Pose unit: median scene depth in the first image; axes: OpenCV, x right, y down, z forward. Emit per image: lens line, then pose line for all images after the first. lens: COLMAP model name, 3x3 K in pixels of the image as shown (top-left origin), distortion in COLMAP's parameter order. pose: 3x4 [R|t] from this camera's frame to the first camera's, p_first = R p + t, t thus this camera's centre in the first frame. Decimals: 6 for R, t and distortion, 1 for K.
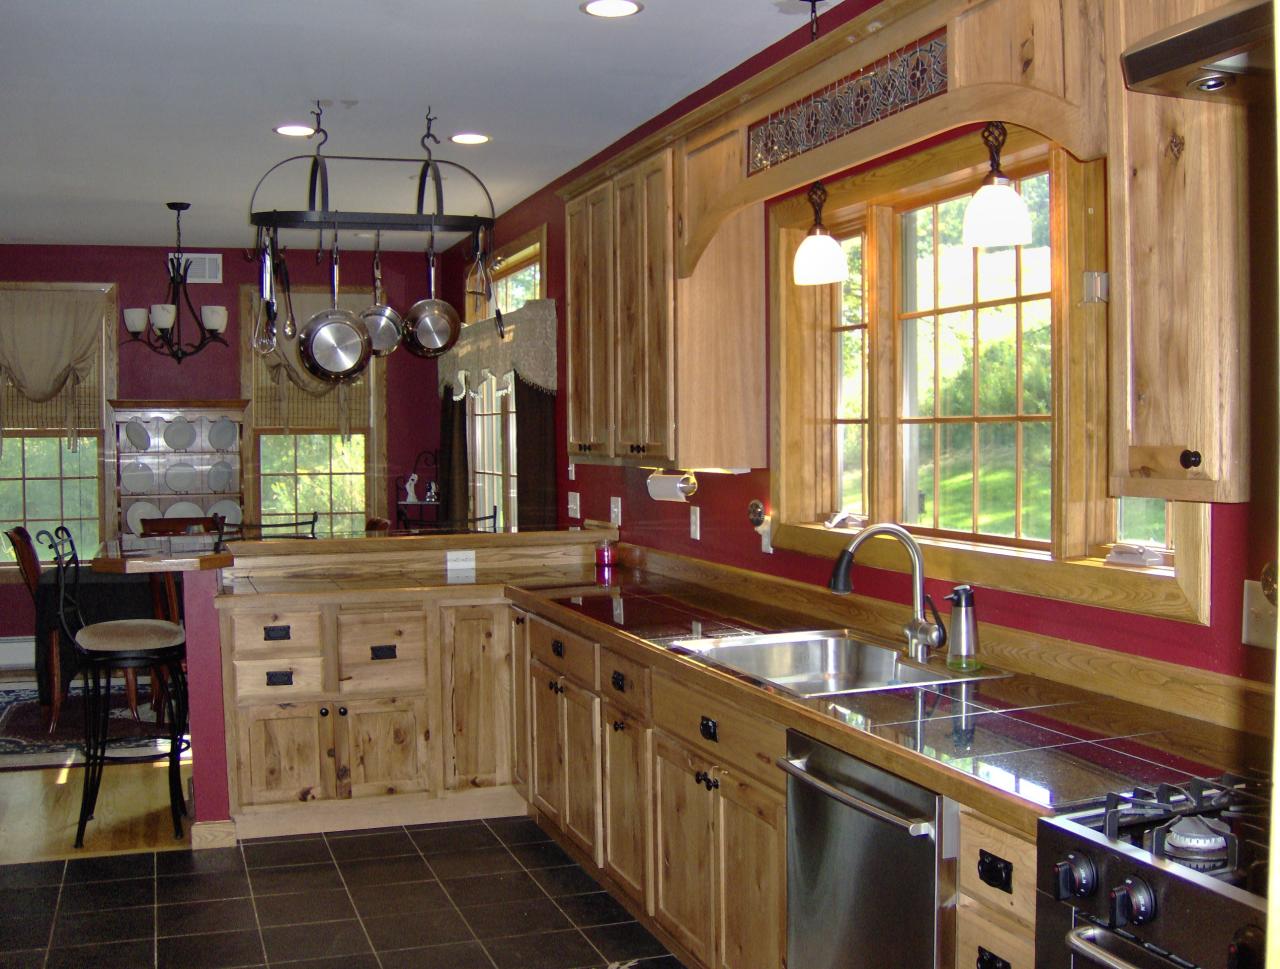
lens RADIAL K [[1412.9, 0, 646.1], [0, 1412.9, 480.1], [0, 0, 1]] dist [-0.196870, 0.152927]
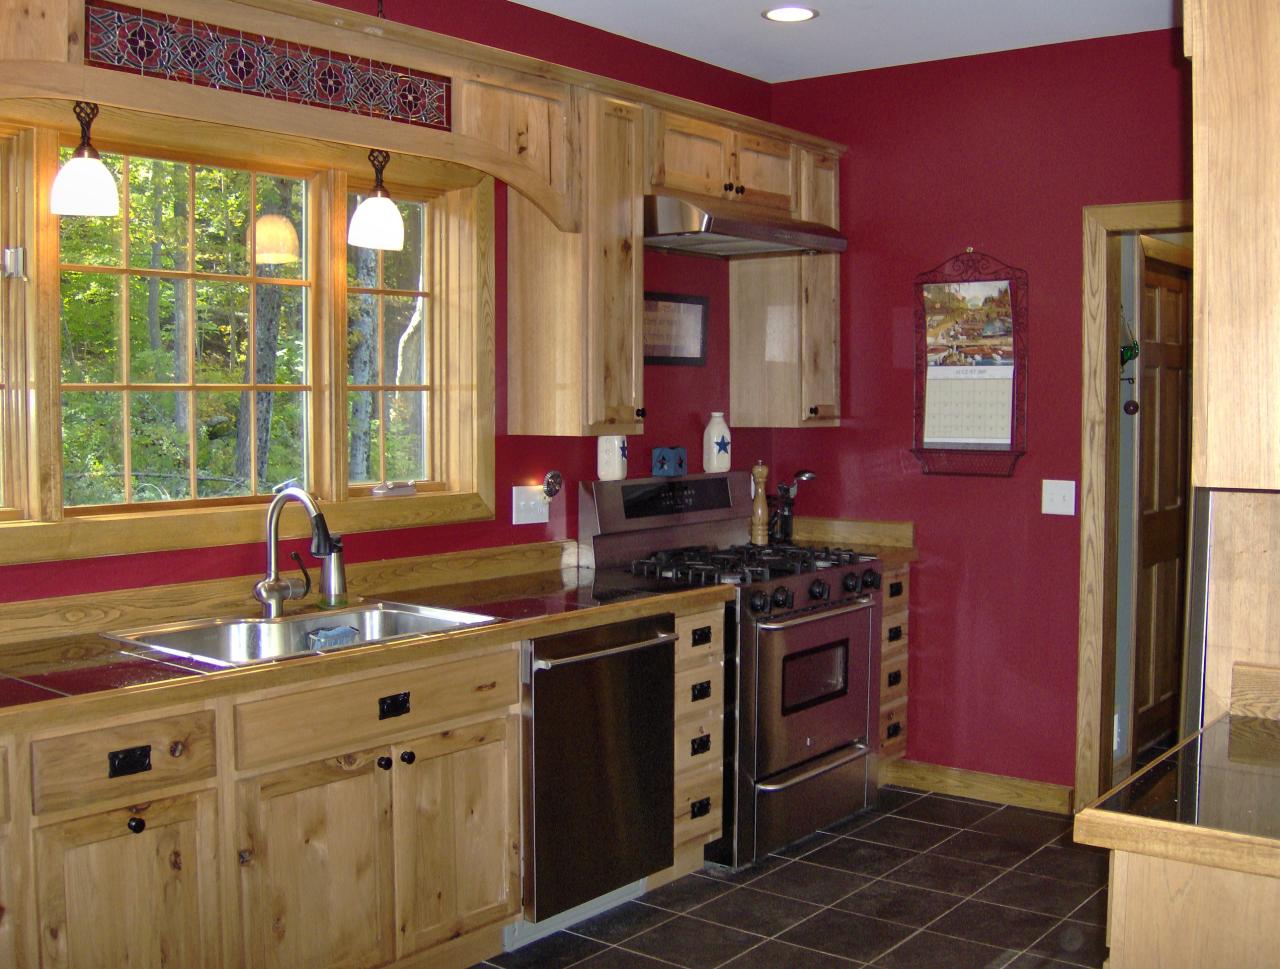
lens RADIAL K [[1412.9, 0, 646.1], [0, 1412.9, 480.1], [0, 0, 1]] dist [-0.196870, 0.152927]
pose [[-0.544491, -0.042743, 0.837677, -0.986325], [0.032147, 0.996904, 0.071763, -0.048445], [-0.838150, 0.066003, -0.541431, 1.596052]]
